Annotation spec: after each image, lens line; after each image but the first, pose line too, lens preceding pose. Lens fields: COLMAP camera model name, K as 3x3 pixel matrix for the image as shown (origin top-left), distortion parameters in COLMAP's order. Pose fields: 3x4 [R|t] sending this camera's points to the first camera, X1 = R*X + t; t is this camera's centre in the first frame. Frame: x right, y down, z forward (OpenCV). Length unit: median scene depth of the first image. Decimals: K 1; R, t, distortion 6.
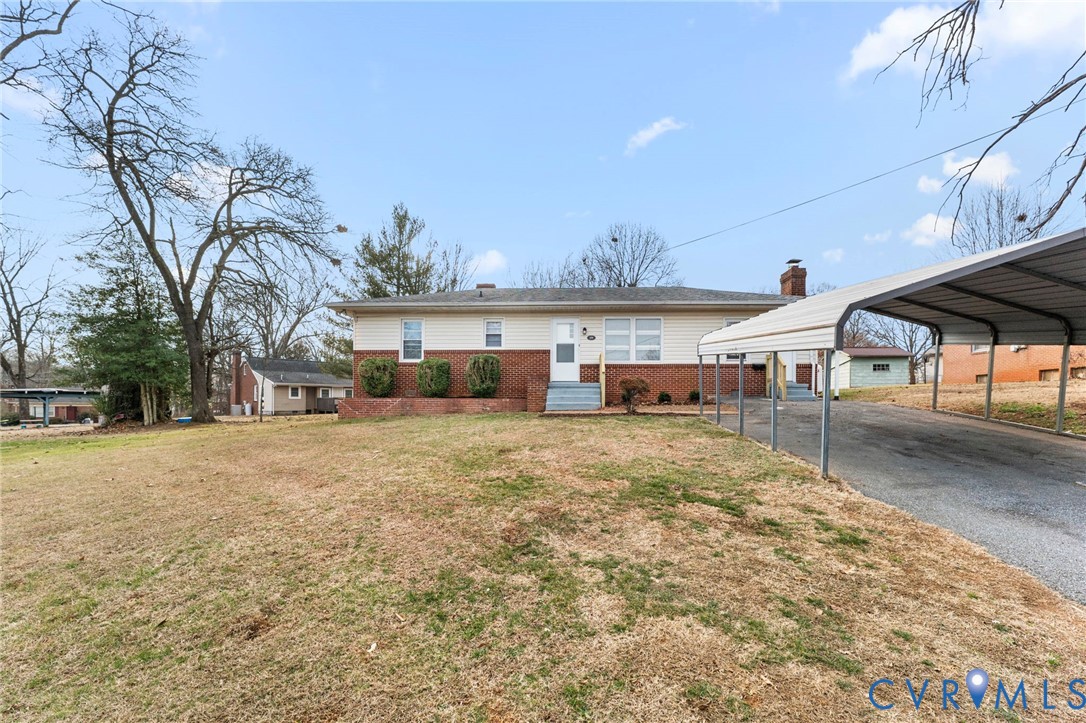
lens RADIAL K [[440.7, 0, 542.2], [0, 440.7, 375.8], [0, 0, 1]] dist [-0.000856, 0.000396]
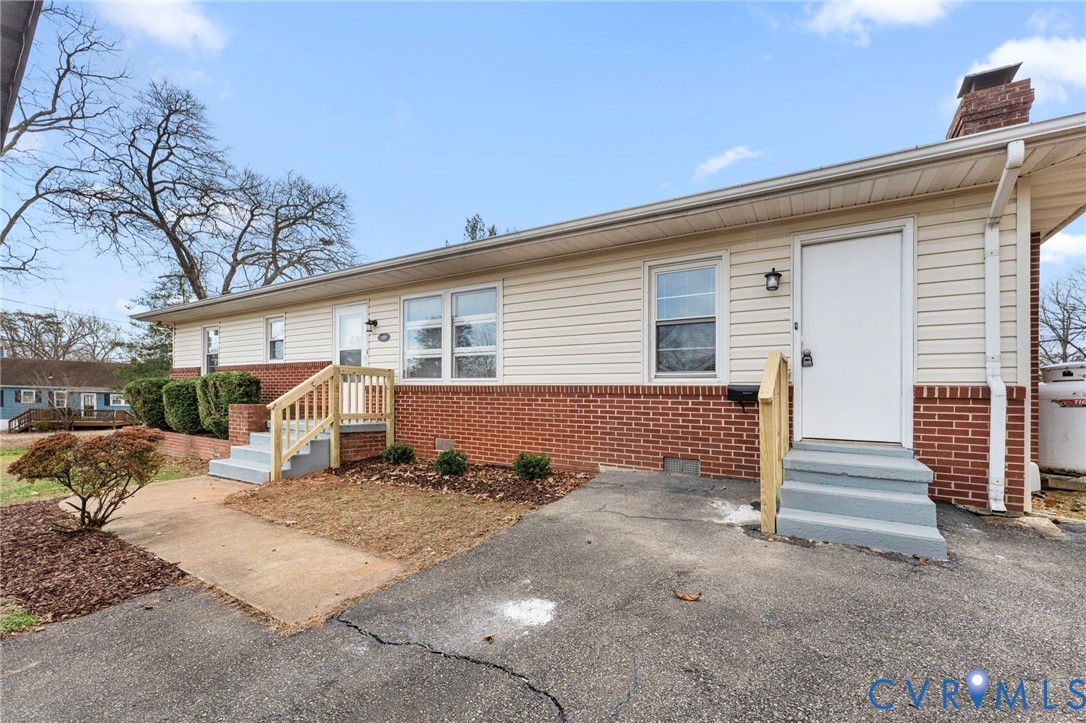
lens RADIAL K [[440.7, 0, 542.2], [0, 440.7, 375.8], [0, 0, 1]] dist [-0.000856, 0.000396]
pose [[0.824730, -0.008968, -0.565455, 0.569328], [-0.017109, 0.999021, -0.040799, -0.018969], [0.565267, 0.043323, 0.823769, 0.648495]]
